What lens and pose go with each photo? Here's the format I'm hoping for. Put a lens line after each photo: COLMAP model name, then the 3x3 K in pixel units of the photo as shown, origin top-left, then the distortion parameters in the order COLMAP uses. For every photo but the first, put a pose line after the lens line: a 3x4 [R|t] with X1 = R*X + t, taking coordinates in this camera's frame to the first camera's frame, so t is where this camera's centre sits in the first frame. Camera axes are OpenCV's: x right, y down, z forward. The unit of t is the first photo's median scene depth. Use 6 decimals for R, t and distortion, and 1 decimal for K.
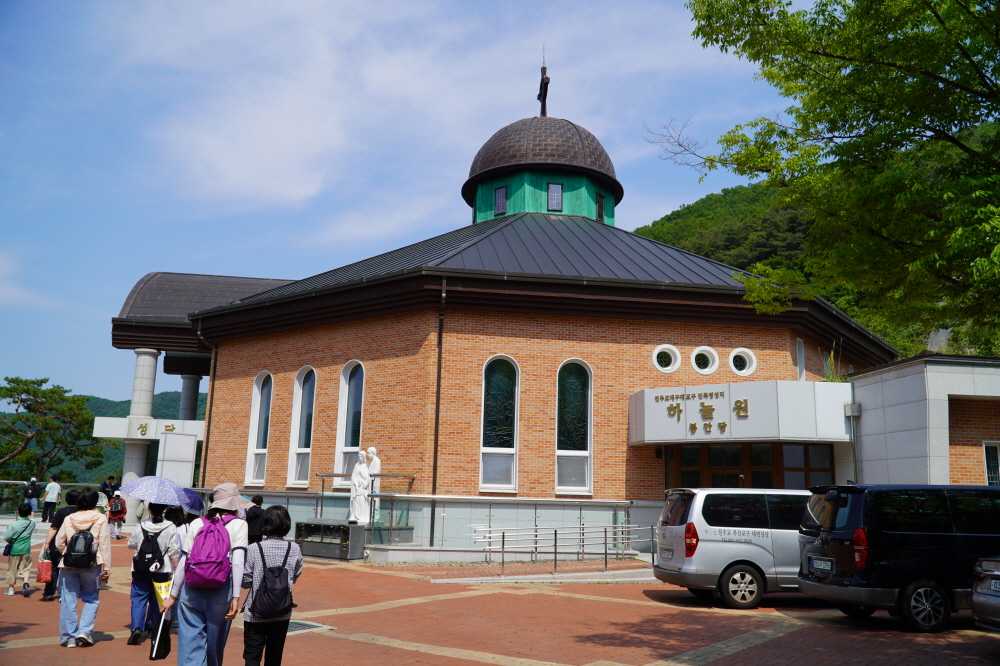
lens RADIAL K [[792.2, 0, 501.2], [0, 792.2, 334.7], [0, 0, 1]] dist [0.003853, 0.000022]
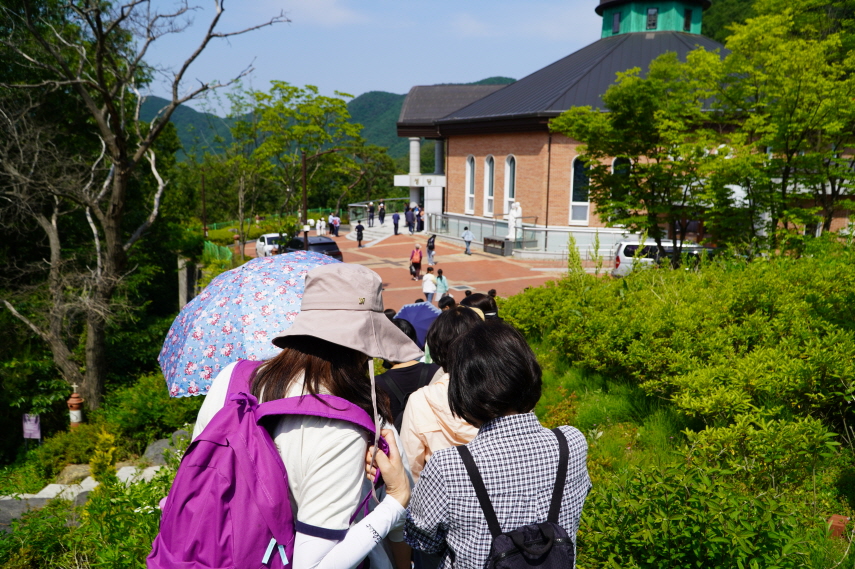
lens RADIAL K [[677.3, 0, 426.8], [0, 677.3, 284.4], [0, 0, 1]] dist [0.003853, 0.000022]
pose [[0.914518, 0.057621, -0.400420, 0.298415], [0.093818, 0.932612, 0.348474, -0.259306], [0.393515, -0.356252, 0.847485, -0.583468]]
